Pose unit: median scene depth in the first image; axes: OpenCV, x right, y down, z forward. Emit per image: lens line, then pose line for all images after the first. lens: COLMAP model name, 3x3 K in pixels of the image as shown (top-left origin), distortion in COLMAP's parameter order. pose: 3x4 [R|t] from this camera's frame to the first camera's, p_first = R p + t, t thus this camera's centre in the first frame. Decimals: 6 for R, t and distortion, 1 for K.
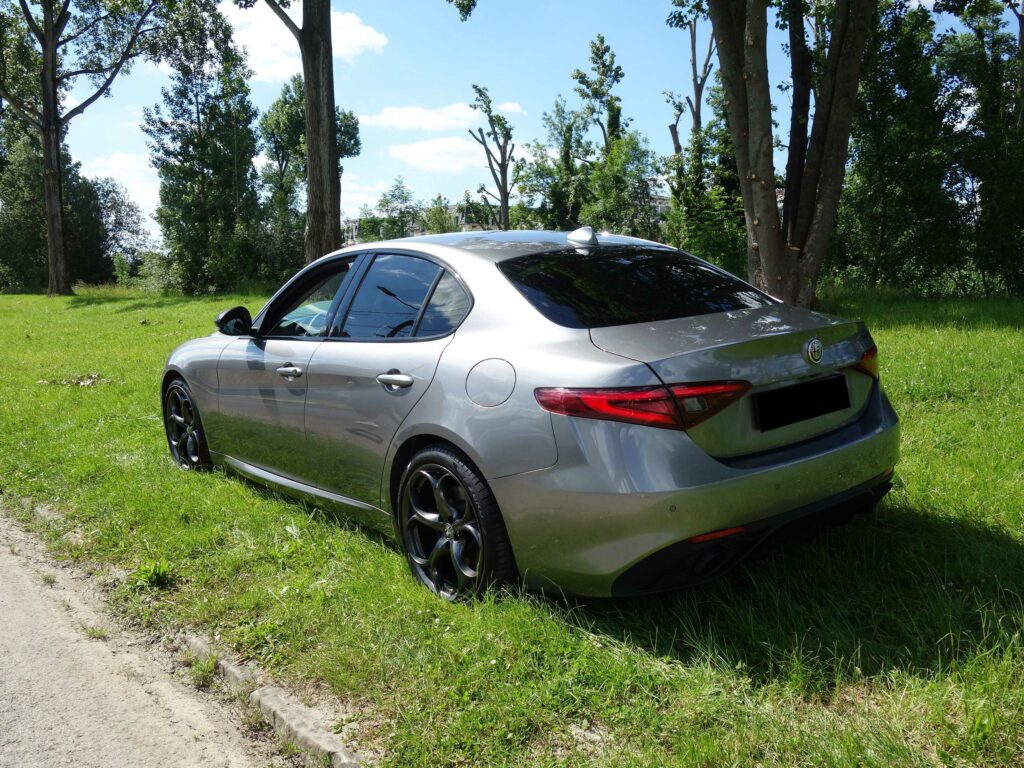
lens RADIAL K [[897.4, 0, 512.3], [0, 897.4, 383.9], [0, 0, 1]] dist [0.008926, -0.014037]
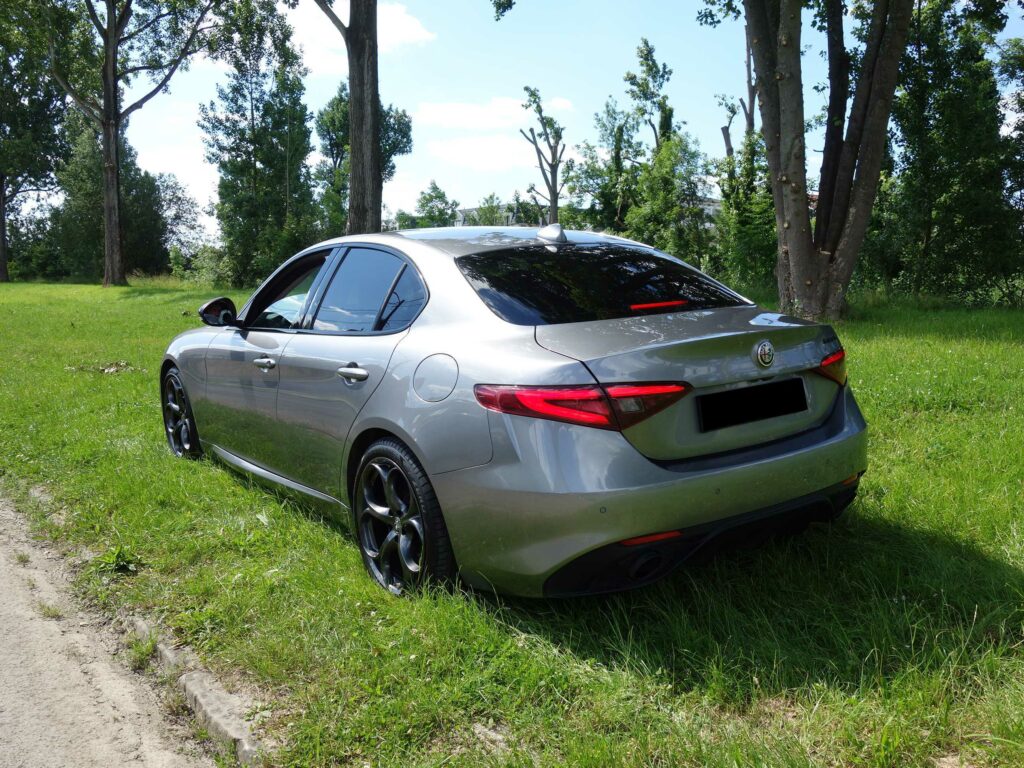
lens RADIAL K [[897.4, 0, 511.0], [0, 897.4, 383.8], [0, 0, 1]] dist [0.008926, -0.014037]
pose [[0.998124, 0.027556, -0.054679, 0.027834], [-0.027561, 0.999620, 0.000667, 0.000761], [0.054677, 0.000841, 0.998504, 0.002569]]
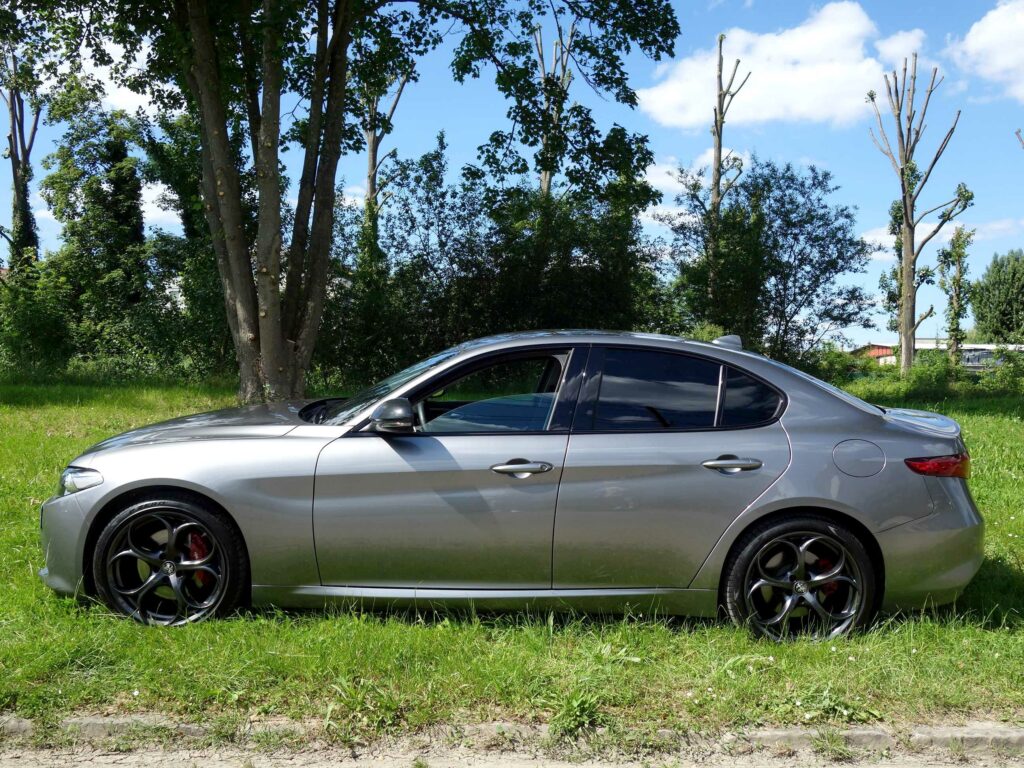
lens RADIAL K [[897.4, 0, 514.2], [0, 897.4, 390.5], [0, 0, 1]] dist [0.008926, -0.014037]
pose [[0.622227, 0.002440, 0.782833, -0.327190], [0.068606, 0.995978, -0.057635, -0.014165], [-0.779825, 0.089569, 0.619556, 0.140705]]
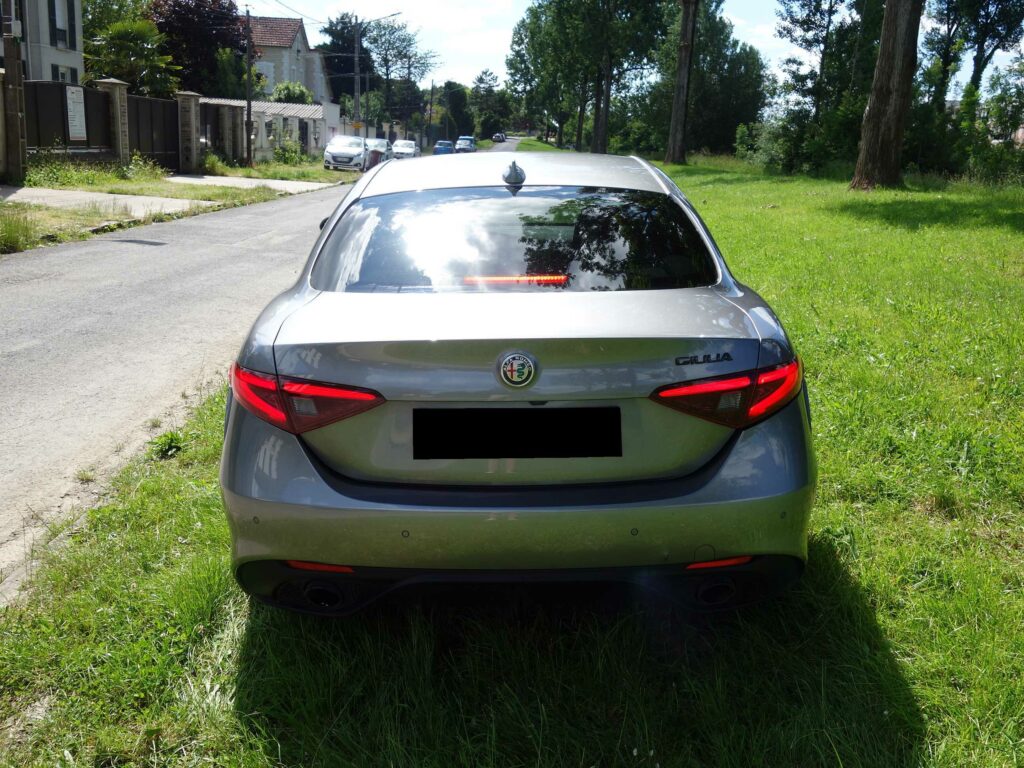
lens RADIAL K [[897.4, 0, 515.5], [0, 897.4, 387.1], [0, 0, 1]] dist [0.008926, -0.014037]
pose [[0.773812, 0.212689, -0.596639, 0.184444], [-0.127938, 0.975007, 0.181639, -0.036781], [0.620360, -0.064221, 0.781683, 0.107045]]
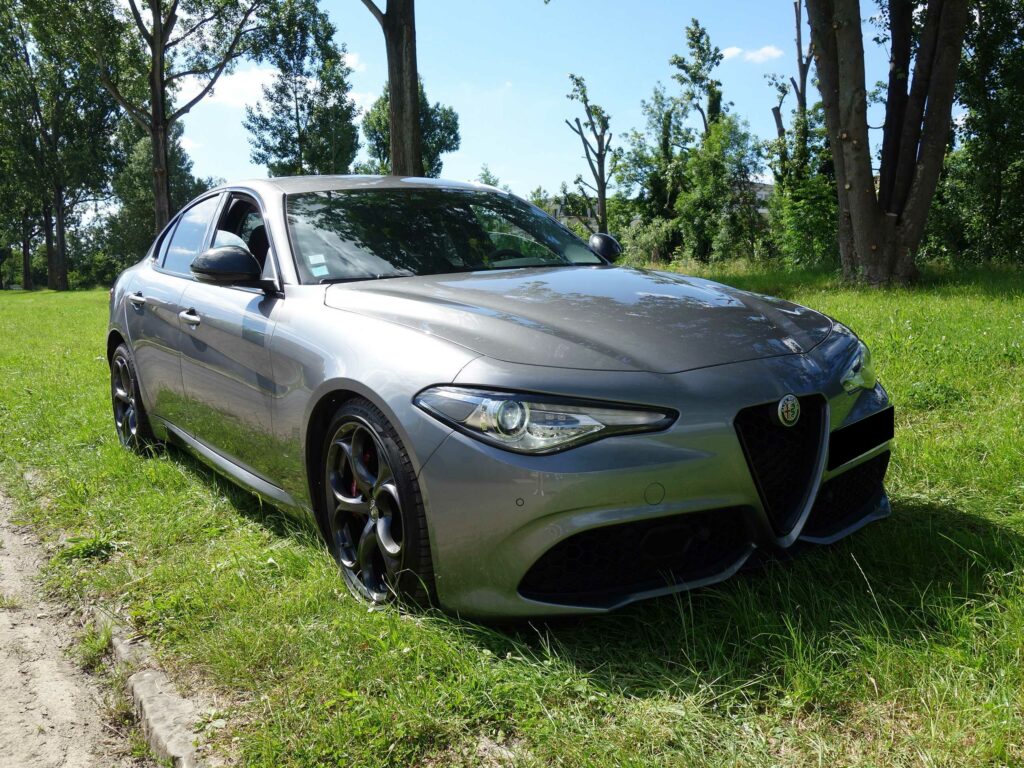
lens RADIAL K [[897.4, 0, 514.4], [0, 897.4, 383.1], [0, 0, 1]] dist [0.008926, -0.014037]
pose [[0.993971, 0.002800, -0.109608, 0.032657], [-0.002254, 0.999984, 0.005105, 0.015235], [0.109620, -0.004827, 0.993962, 0.048640]]
